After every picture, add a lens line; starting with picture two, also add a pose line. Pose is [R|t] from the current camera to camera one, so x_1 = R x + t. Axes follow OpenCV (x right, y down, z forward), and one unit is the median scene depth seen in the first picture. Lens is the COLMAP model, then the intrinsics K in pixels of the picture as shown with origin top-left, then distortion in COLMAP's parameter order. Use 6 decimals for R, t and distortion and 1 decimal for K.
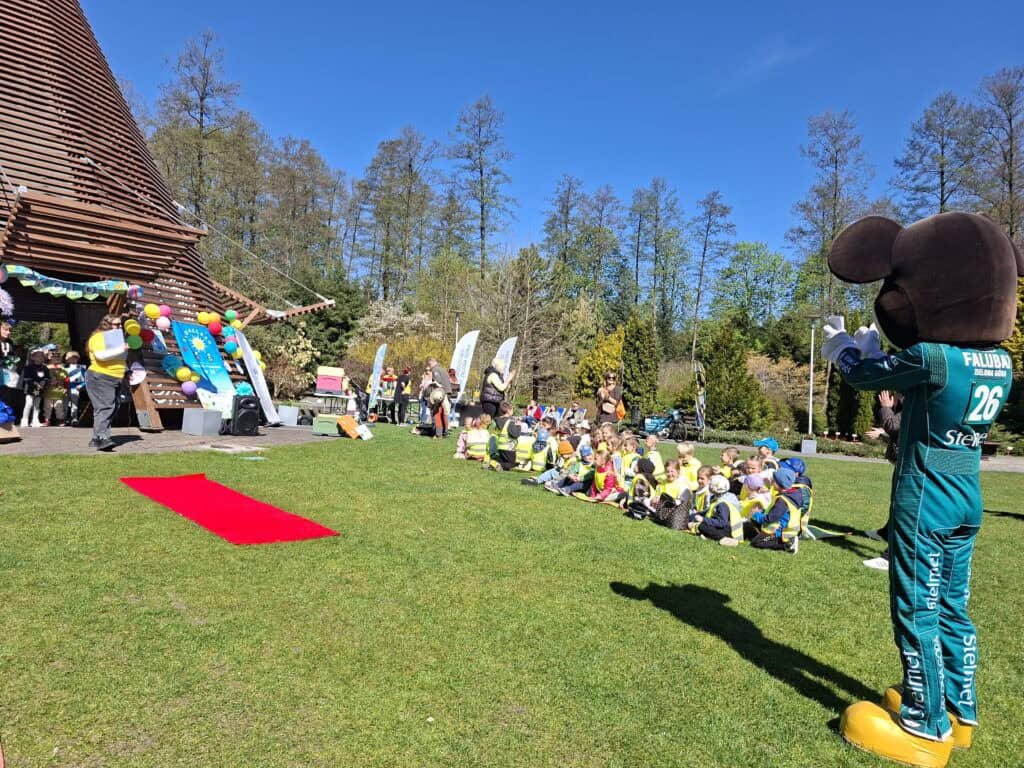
lens RADIAL K [[700.8, 0, 513.9], [0, 700.8, 390.4], [0, 0, 1]] dist [0.079473, -0.085940]
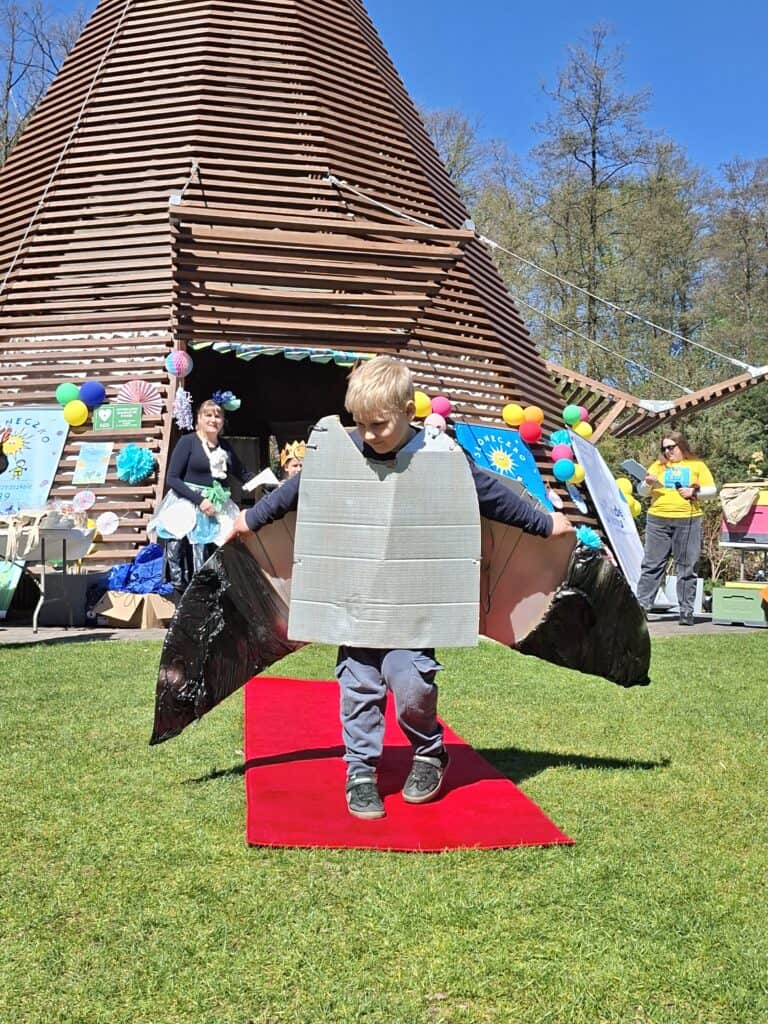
lens RADIAL K [[1129.8, 0, 384.0], [0, 1129.8, 512.0], [0, 0, 1]] dist [0.179101, -0.284030]
pose [[0.807151, -0.068799, -0.586323, 0.000105], [0.030829, 0.996743, -0.074517, 0.017962], [0.589540, 0.042071, 0.806643, 0.107043]]
